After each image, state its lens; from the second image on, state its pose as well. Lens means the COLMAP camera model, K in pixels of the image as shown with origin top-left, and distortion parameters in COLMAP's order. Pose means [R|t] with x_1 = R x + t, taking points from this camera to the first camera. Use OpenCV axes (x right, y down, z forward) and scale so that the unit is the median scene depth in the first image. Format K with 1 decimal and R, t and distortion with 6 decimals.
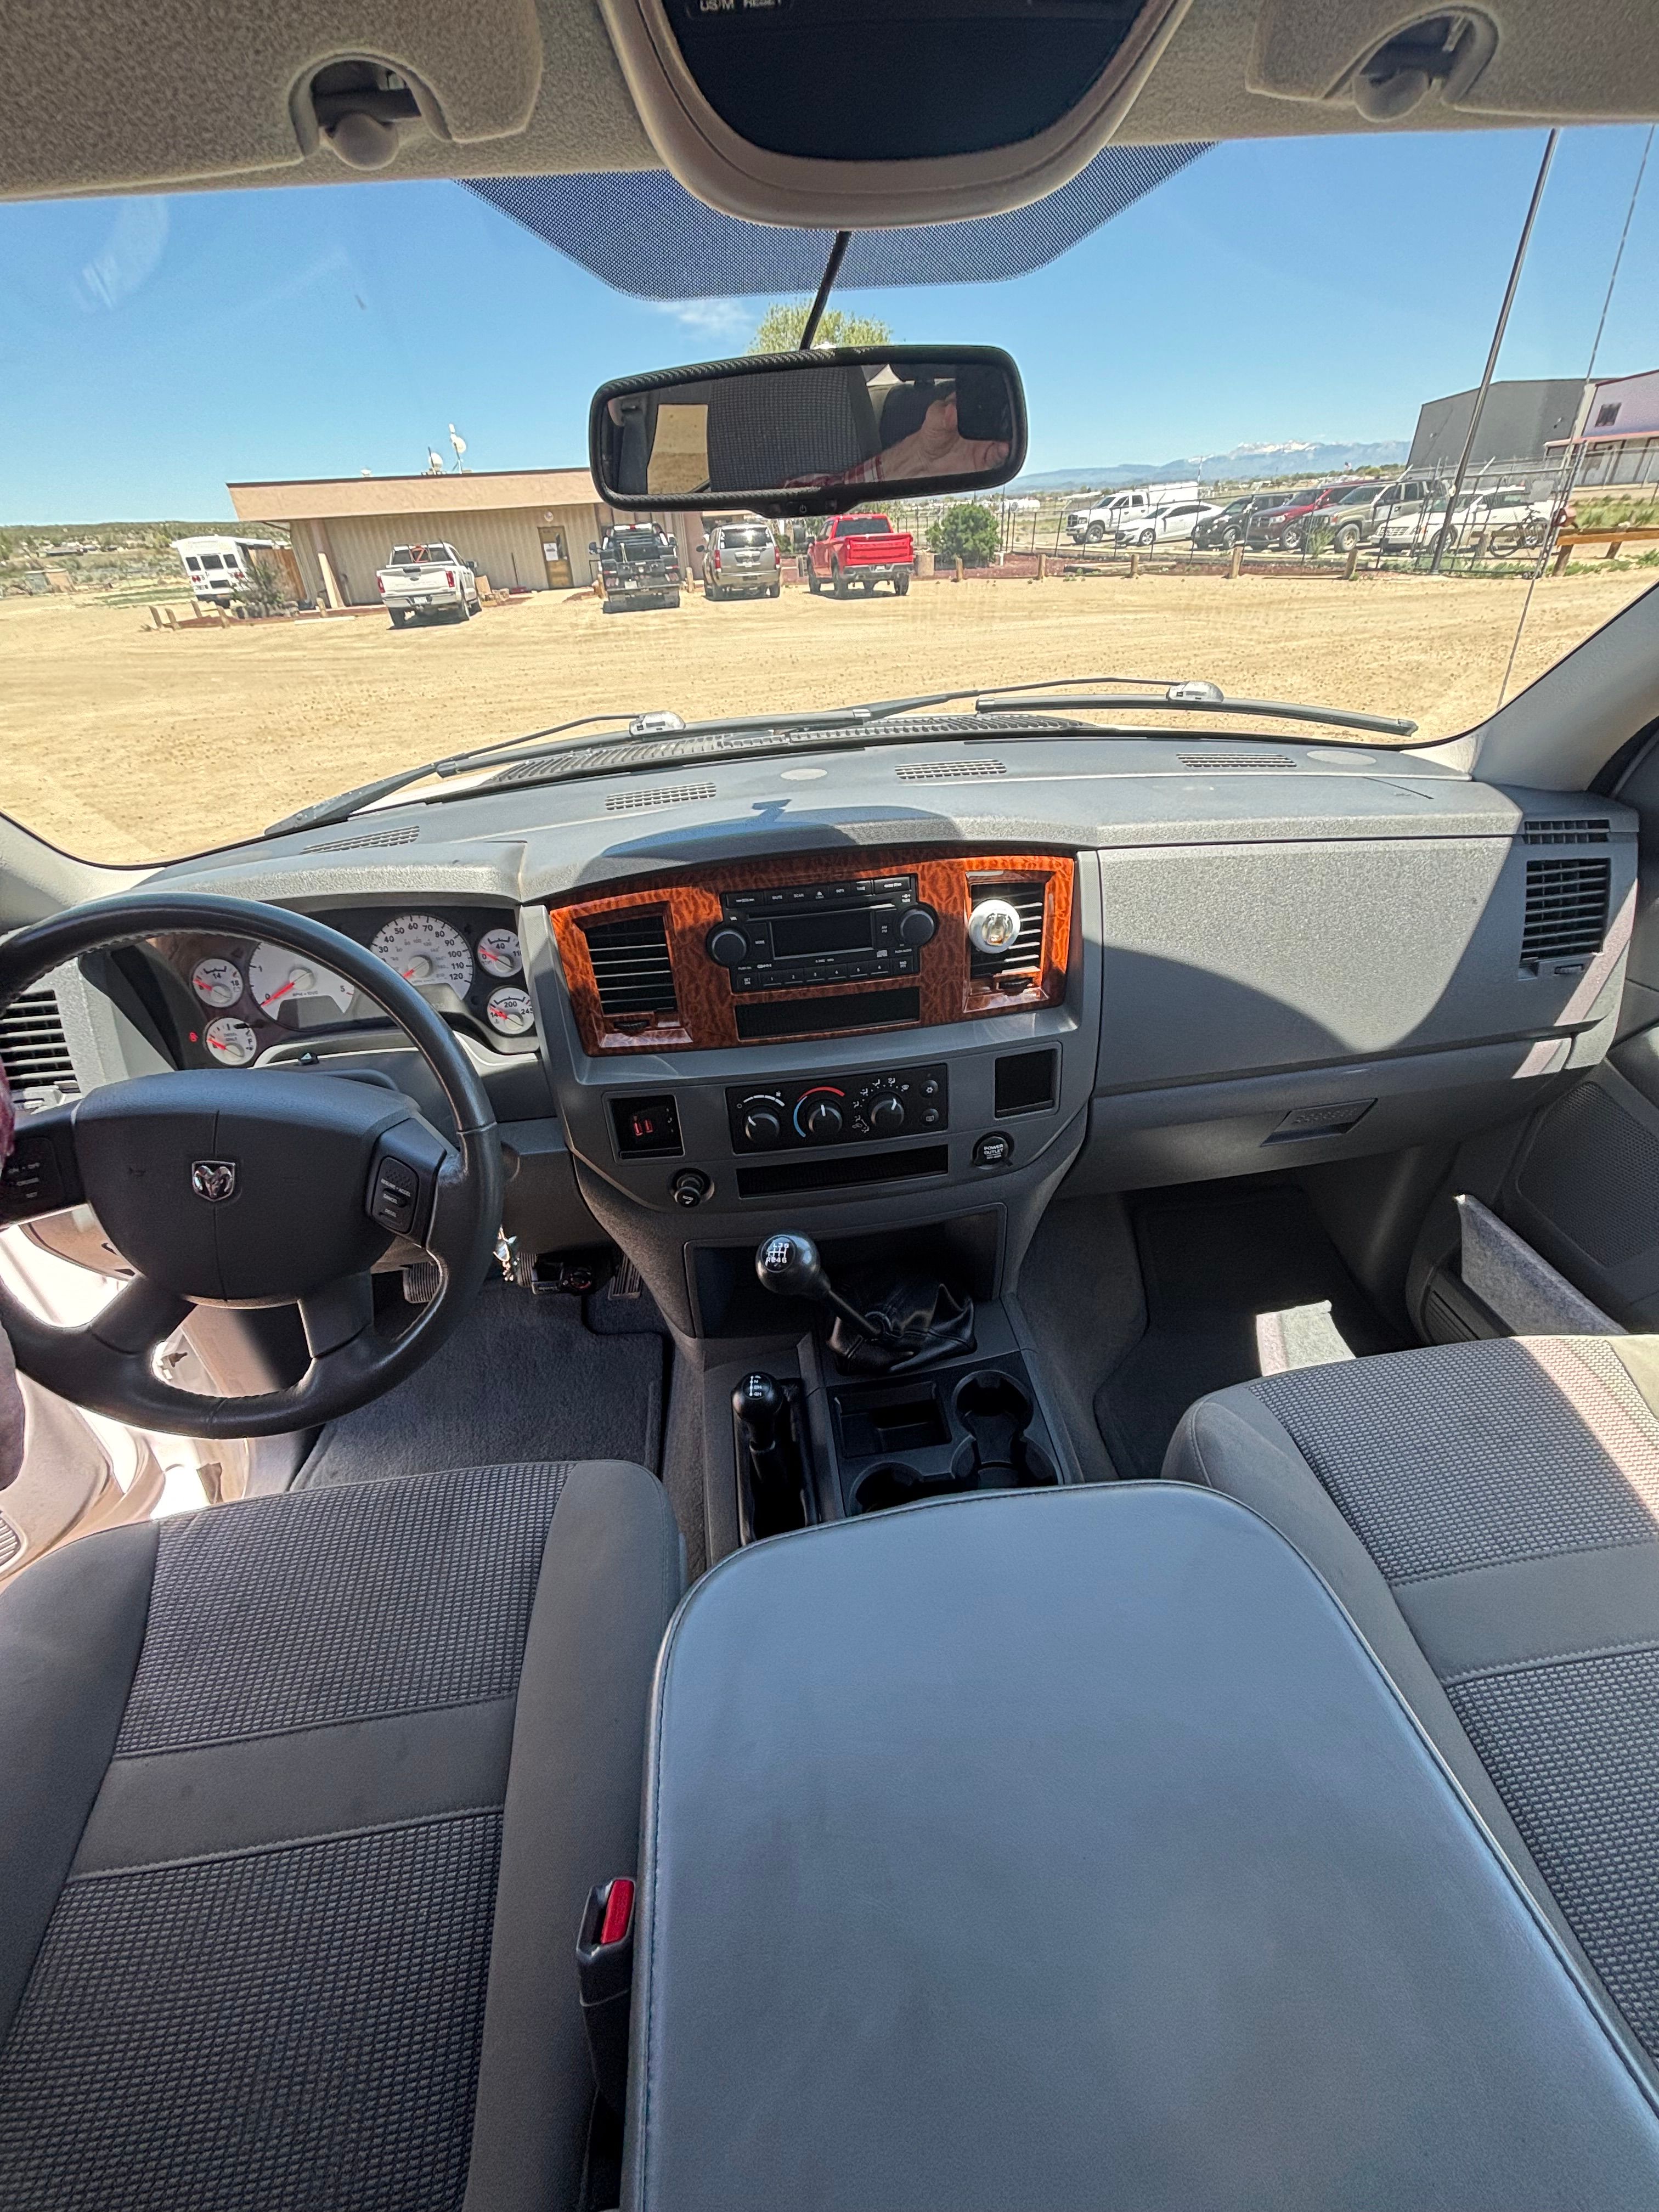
lens RADIAL K [[892.0, 0, 824.6], [0, 892.0, 1105.5], [0, 0, 1]] dist [-0.015852, 0.010527]
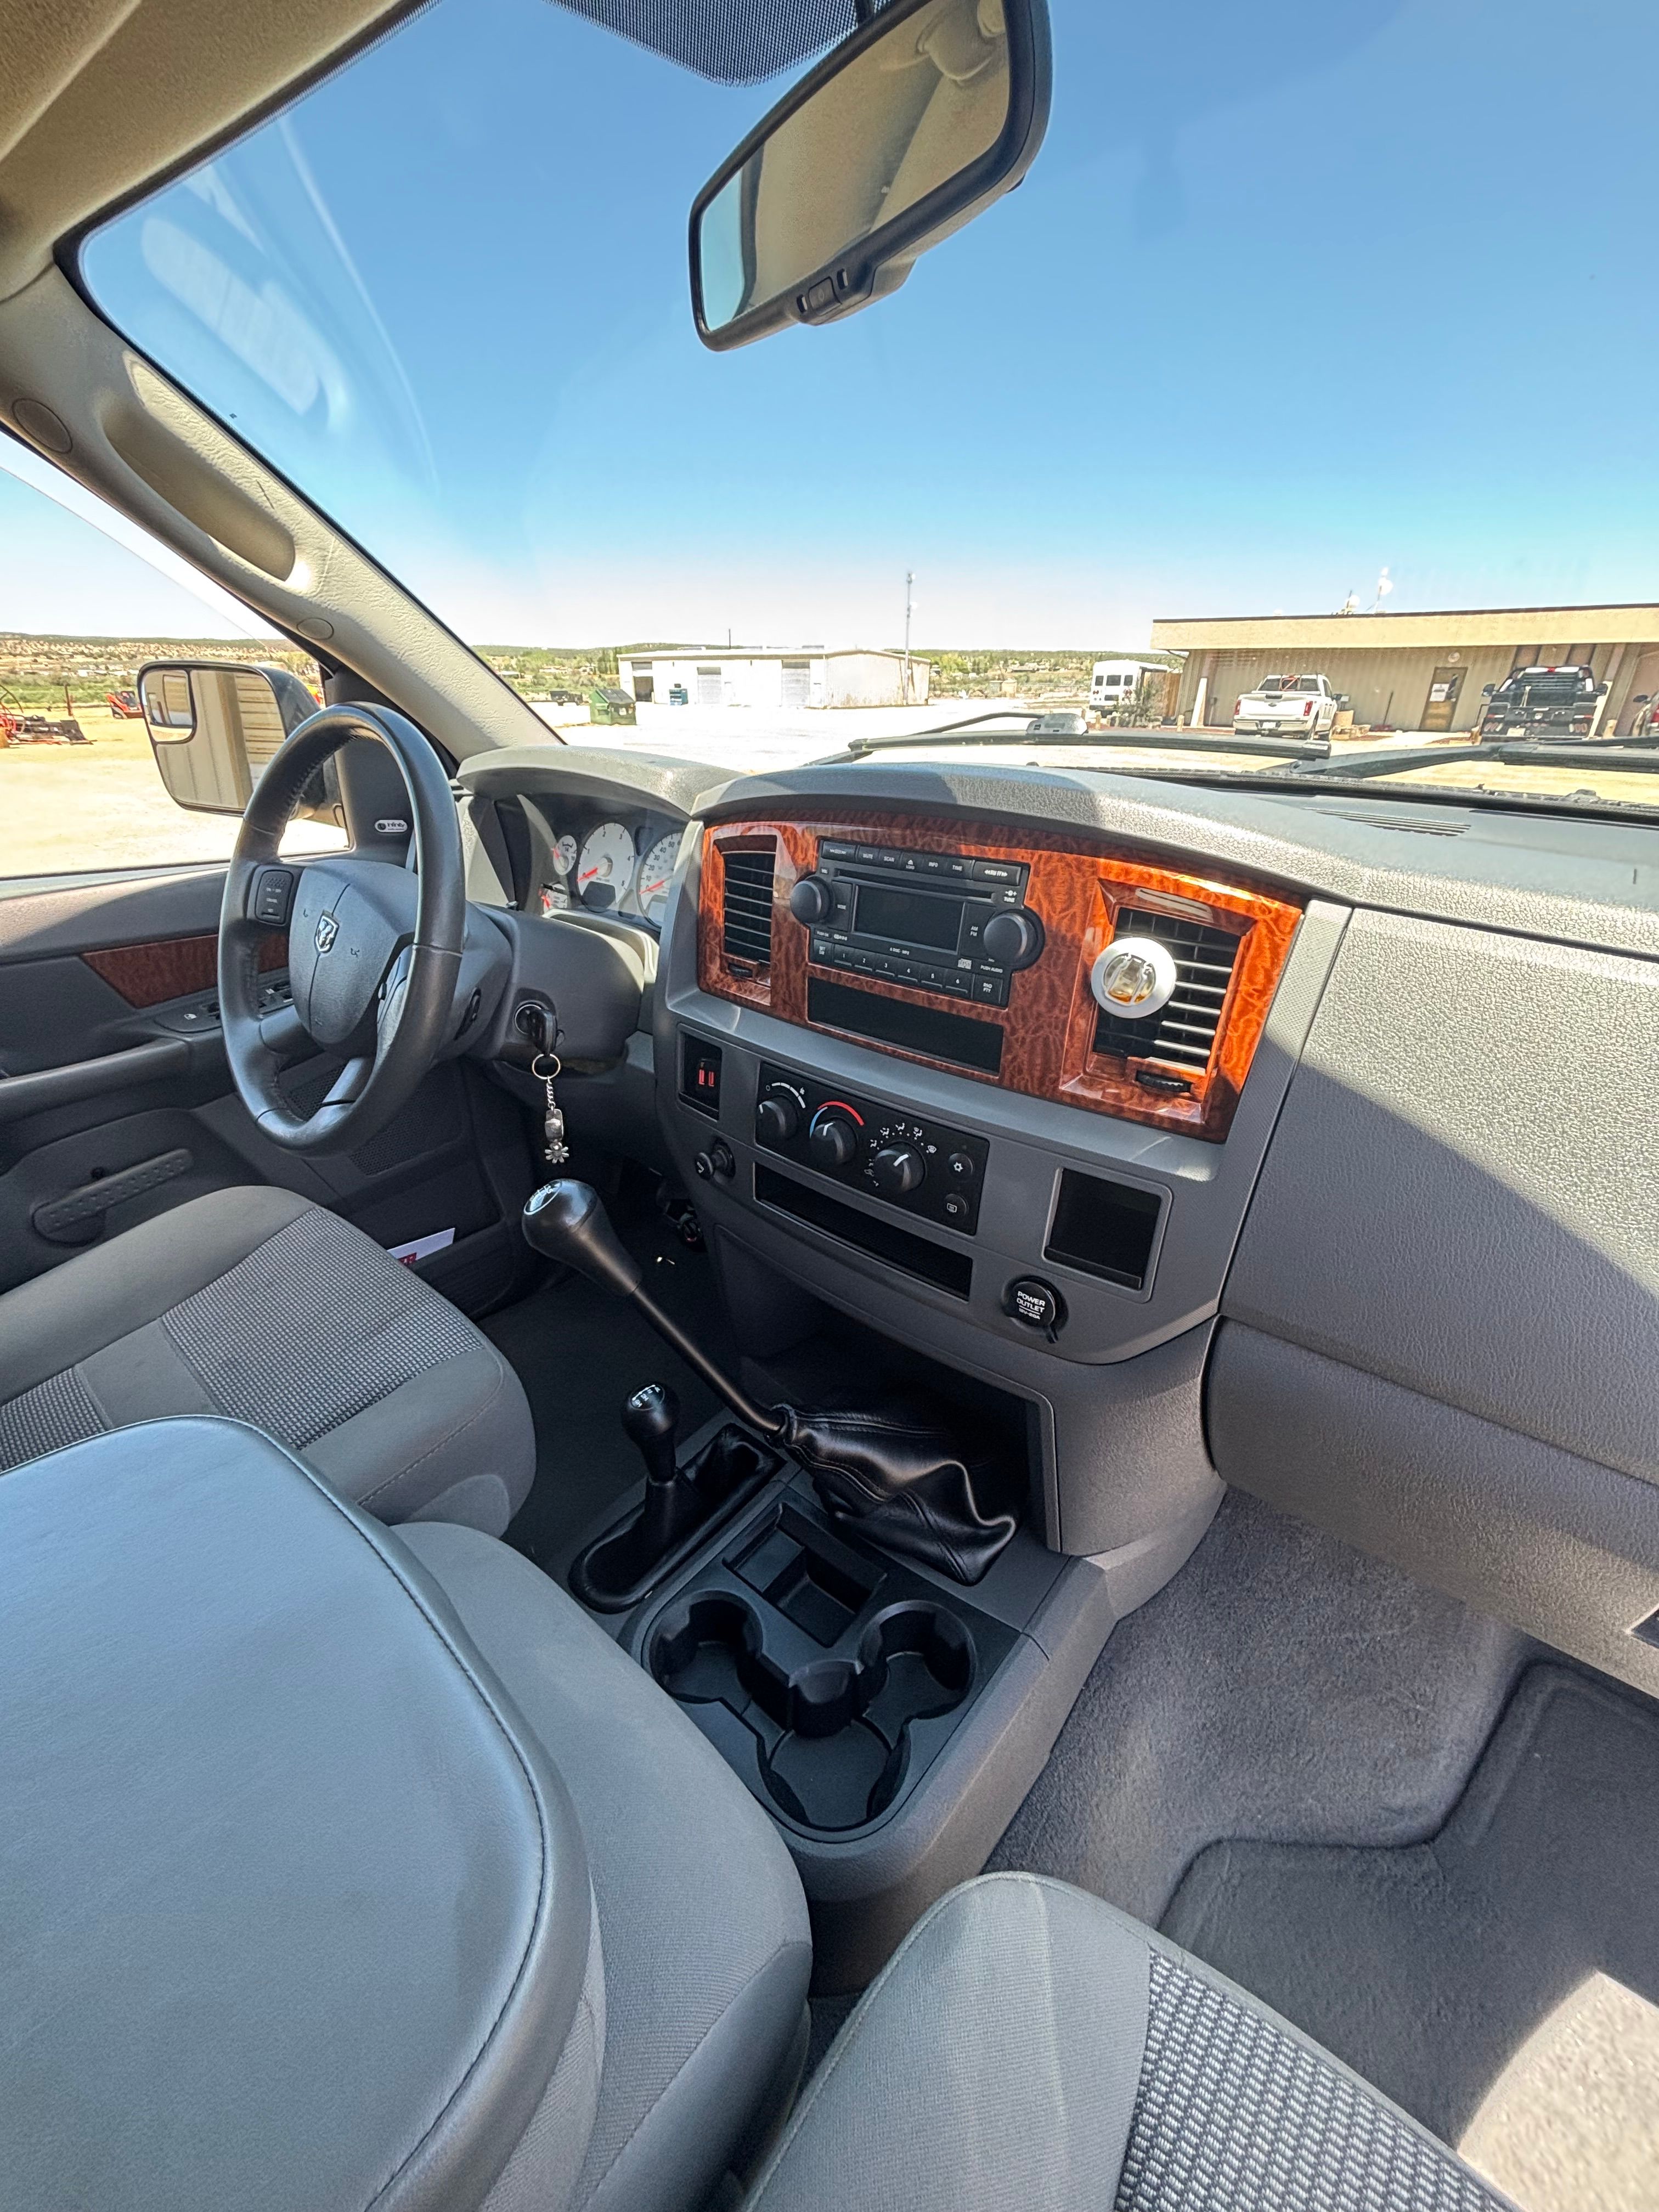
lens RADIAL K [[892.0, 0, 824.6], [0, 892.0, 1105.5], [0, 0, 1]] dist [-0.015852, 0.010527]
pose [[0.675206, 0.365695, -0.640596, 0.464151], [-0.436848, 0.898019, 0.052199, -0.050199], [0.594357, 0.244598, 0.766102, 0.372462]]
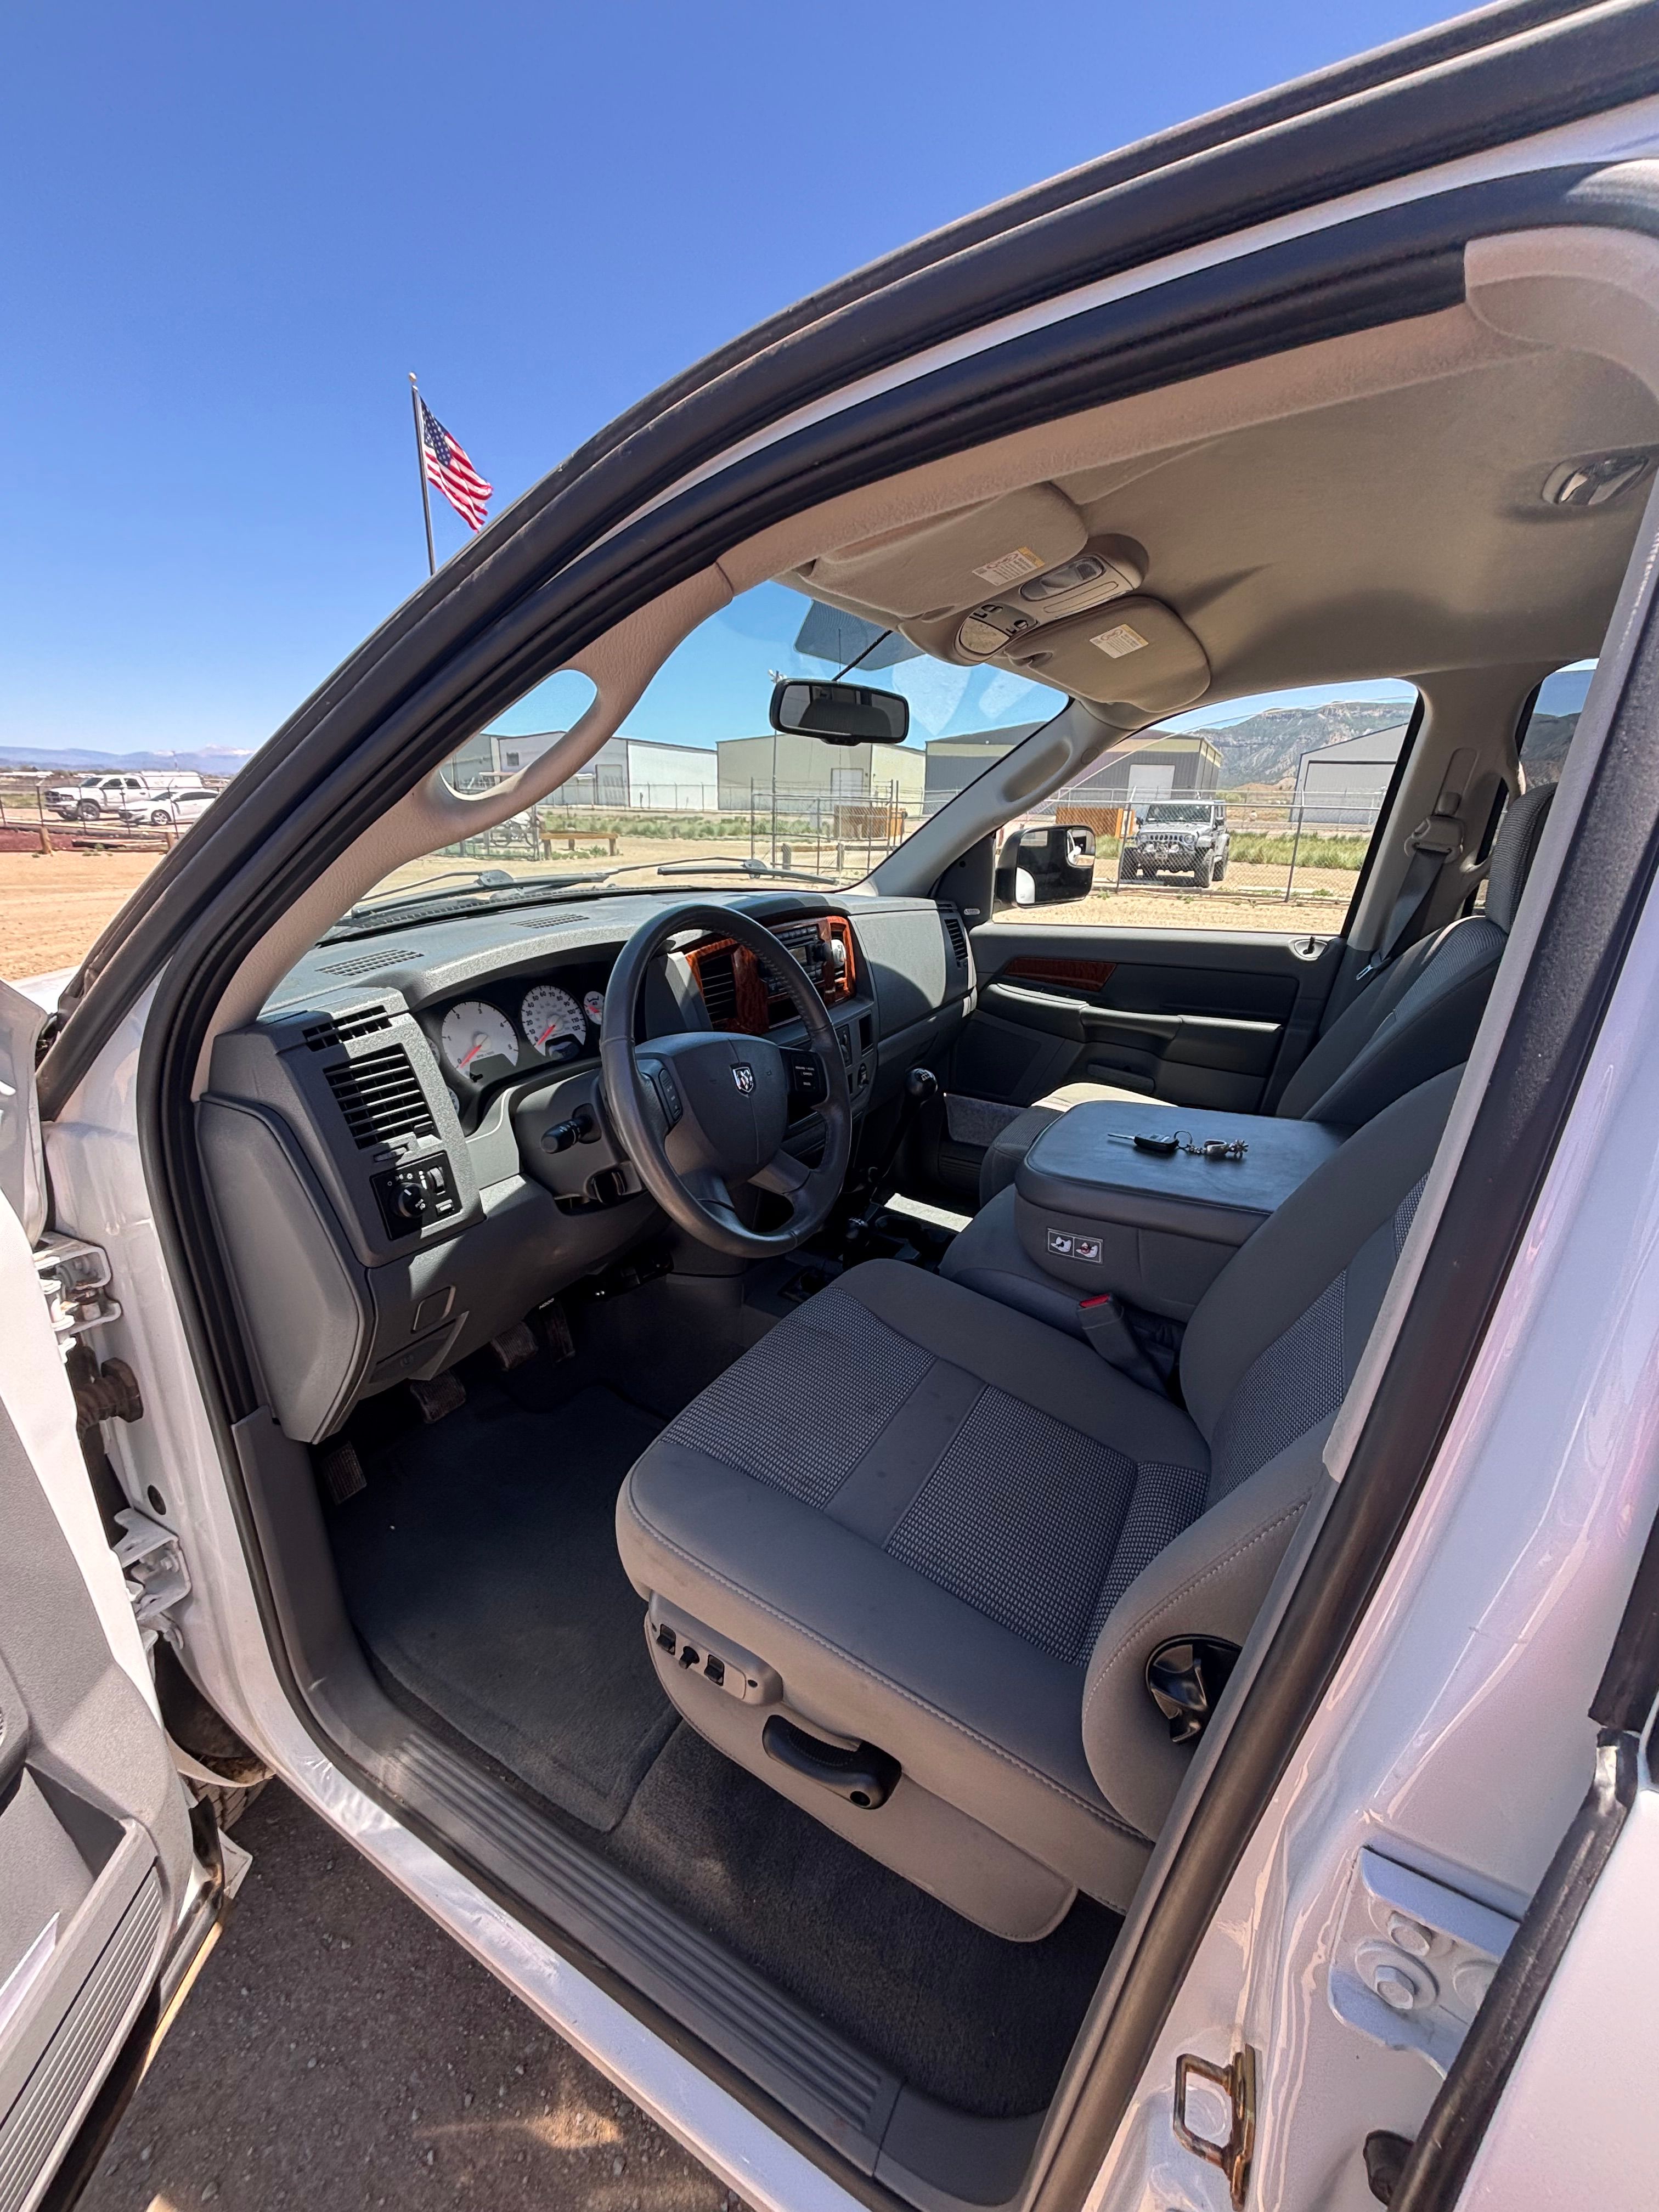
lens RADIAL K [[880.2, 0, 829.5], [0, 880.2, 1106.0], [0, 0, 1]] dist [0.000369, -0.000145]
pose [[0.584605, -0.199146, 0.786497, -1.336233], [0.399273, 0.914509, -0.065221, 0.208413], [-0.706270, 0.352156, 0.614141, -0.020075]]
